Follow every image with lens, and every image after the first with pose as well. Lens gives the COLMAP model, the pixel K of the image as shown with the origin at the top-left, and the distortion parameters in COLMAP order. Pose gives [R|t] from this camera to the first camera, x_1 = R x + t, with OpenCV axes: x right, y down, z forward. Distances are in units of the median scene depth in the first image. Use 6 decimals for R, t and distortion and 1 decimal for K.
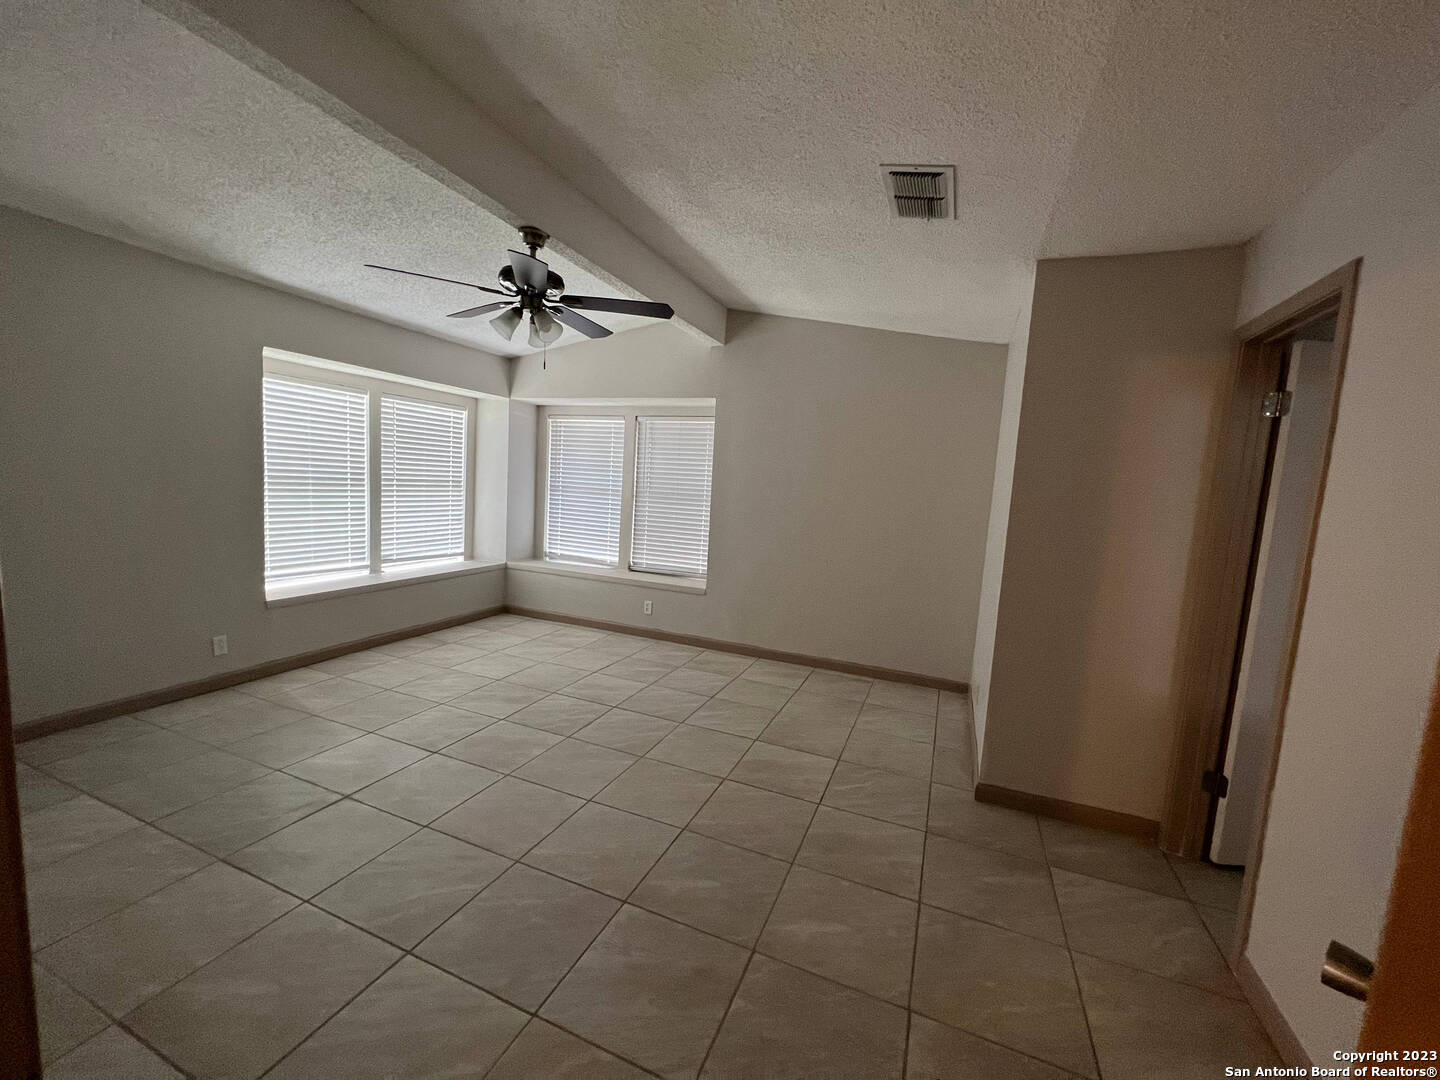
lens RADIAL K [[576.8, 0, 718.9], [0, 576.8, 541.9], [0, 0, 1]] dist [-0.003301, -0.000051]
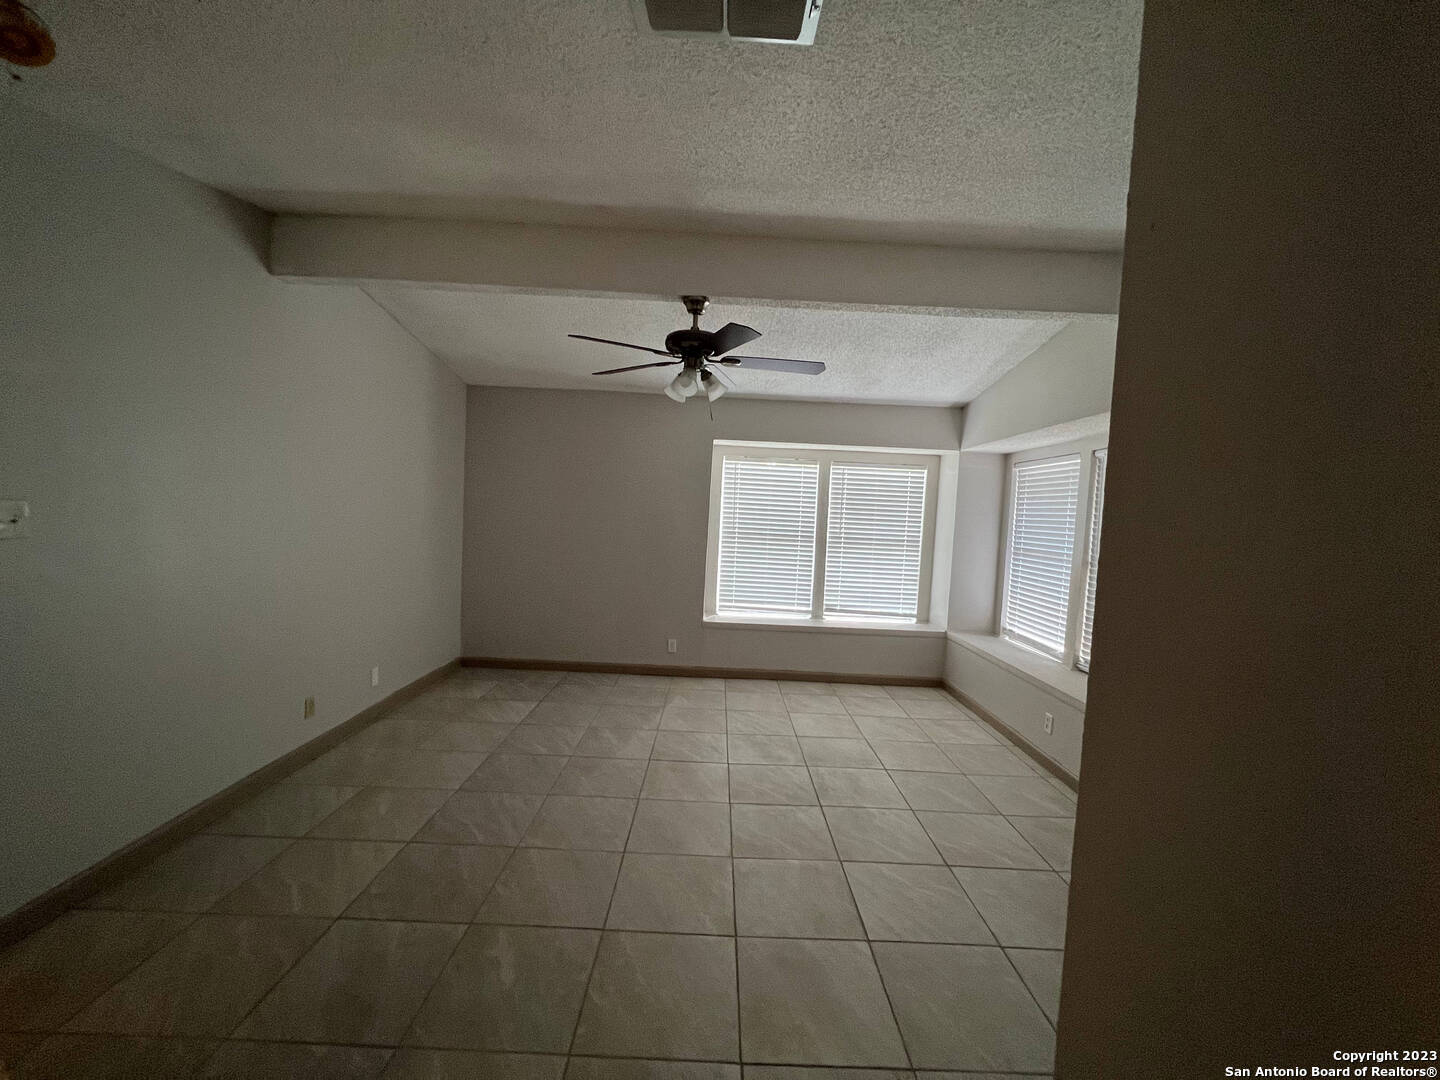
lens RADIAL K [[576.8, 0, 716.4], [0, 576.8, 535.4], [0, 0, 1]] dist [-0.003301, -0.000051]
pose [[0.382808, -0.004988, -0.923814, 0.373267], [-0.124840, 0.990534, -0.057080, -0.019058], [0.915354, 0.137179, 0.378562, 0.364826]]
